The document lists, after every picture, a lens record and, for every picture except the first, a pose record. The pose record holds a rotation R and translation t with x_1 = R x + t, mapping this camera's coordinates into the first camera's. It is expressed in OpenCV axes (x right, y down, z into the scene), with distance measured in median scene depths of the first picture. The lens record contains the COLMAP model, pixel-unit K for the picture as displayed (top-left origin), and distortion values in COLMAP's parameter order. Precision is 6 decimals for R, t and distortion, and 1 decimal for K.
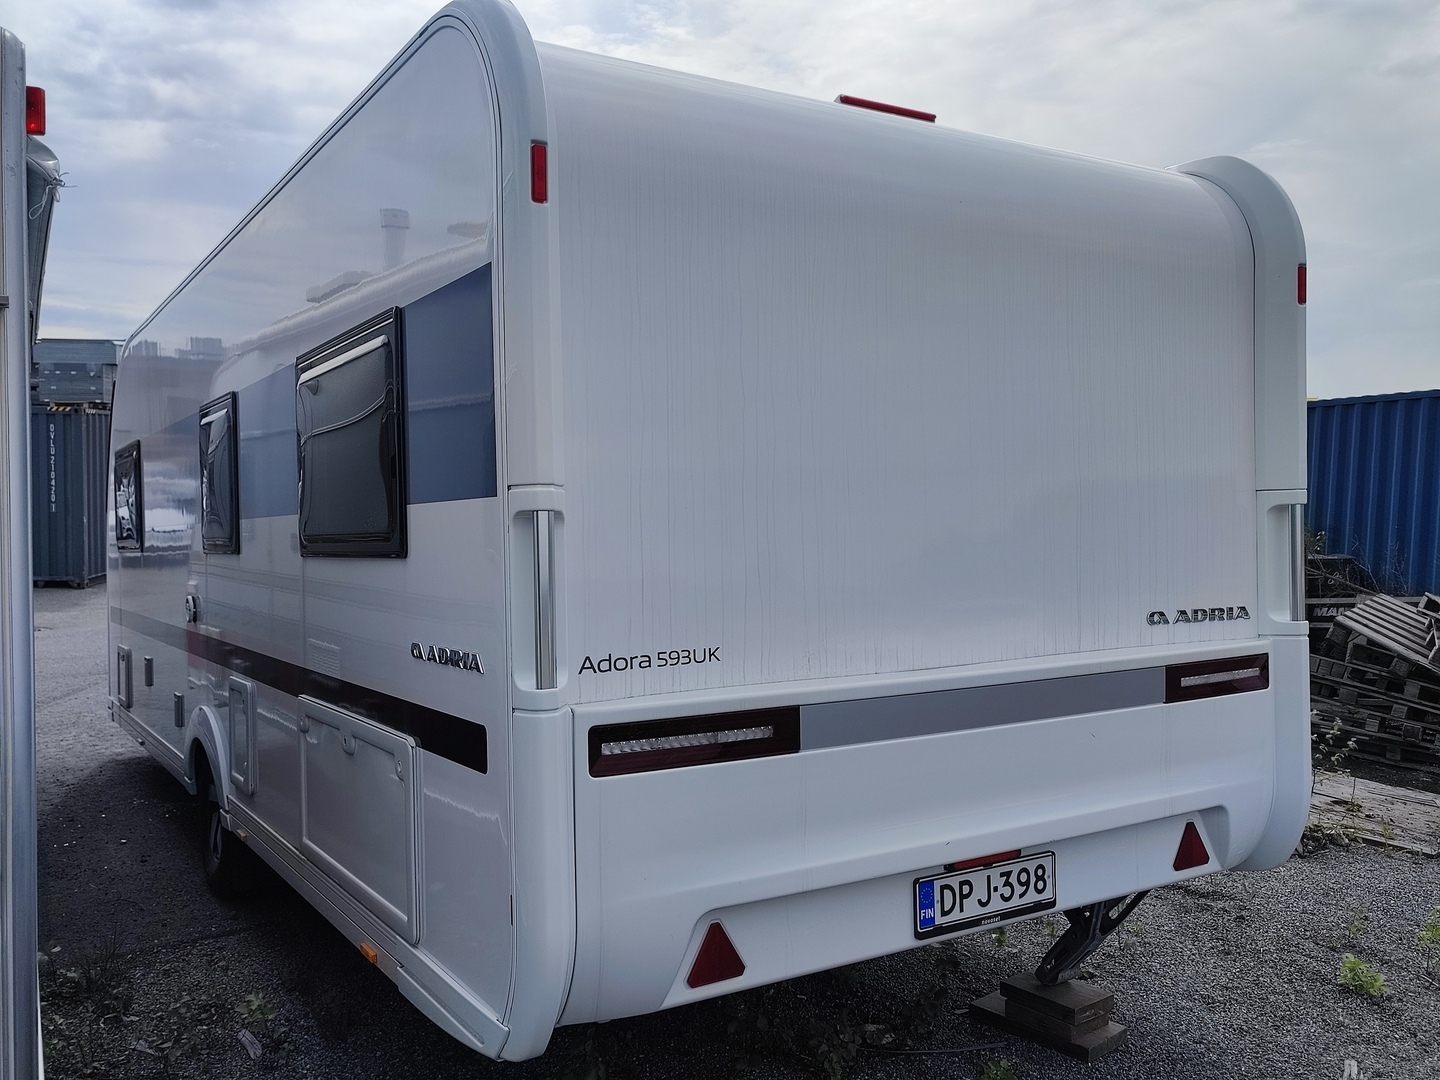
lens RADIAL K [[1214.8, 0, 728.5], [0, 1214.8, 536.9], [0, 0, 1]] dist [0.011434, 0.008424]
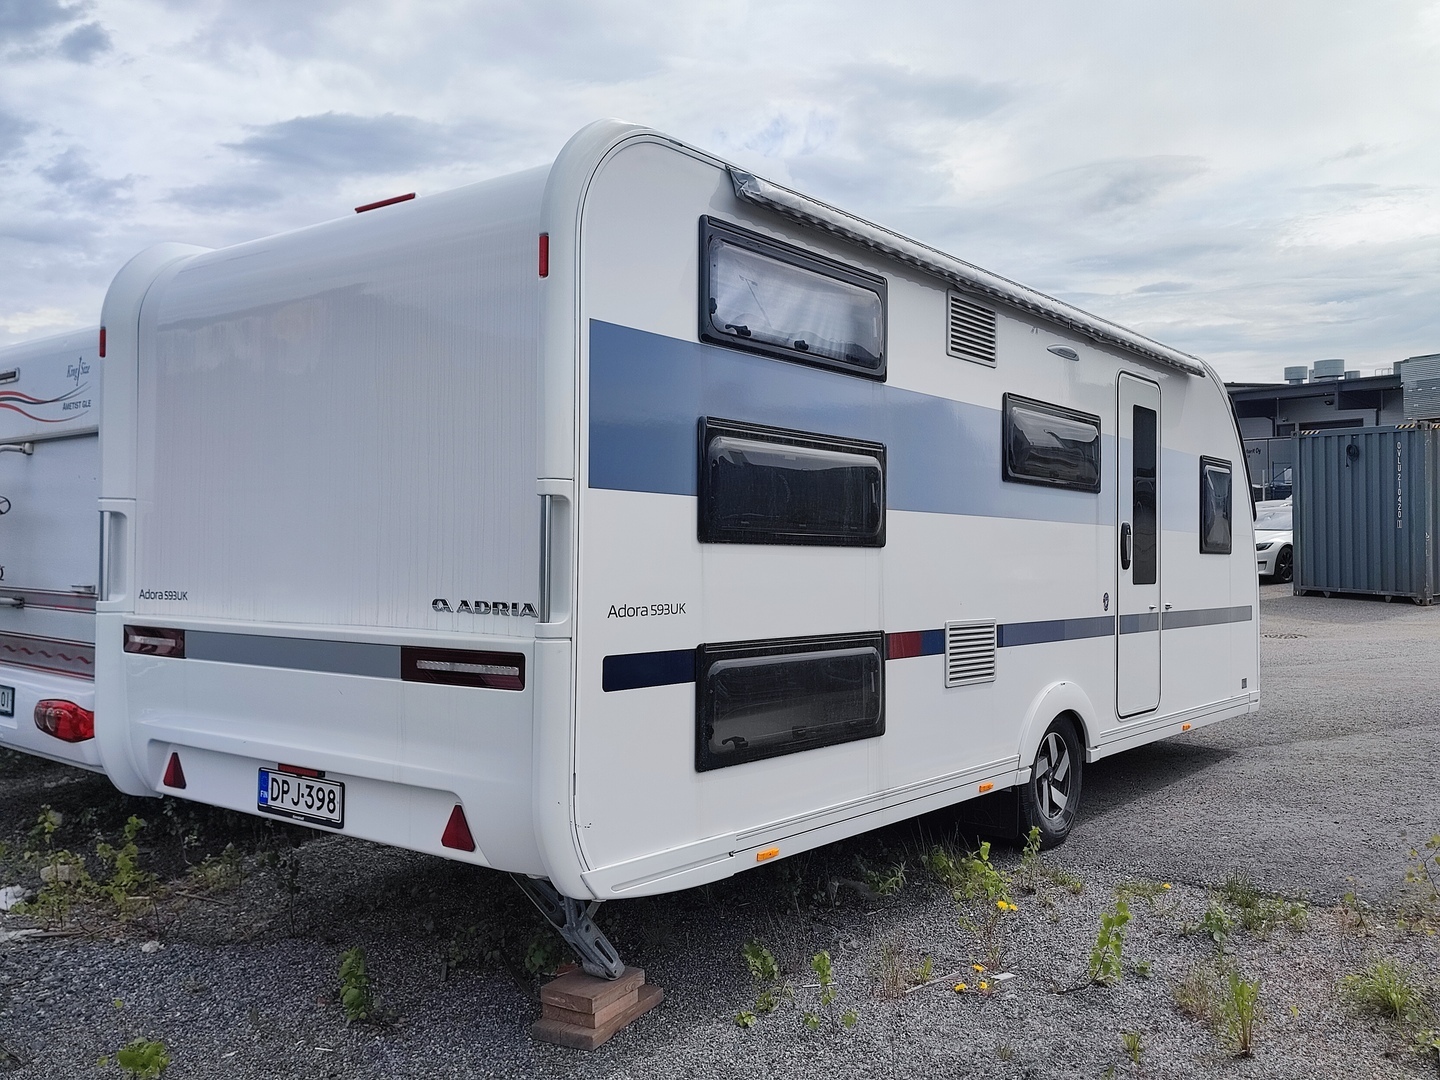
lens RADIAL K [[1214.8, 0, 724.5], [0, 1214.8, 538.5], [0, 0, 1]] dist [0.011434, 0.008424]
pose [[0.375198, 0.005179, -0.926930, 1.569482], [-0.018719, 0.999823, -0.001991, 0.005623], [0.926756, 0.018098, 0.375228, 0.901364]]
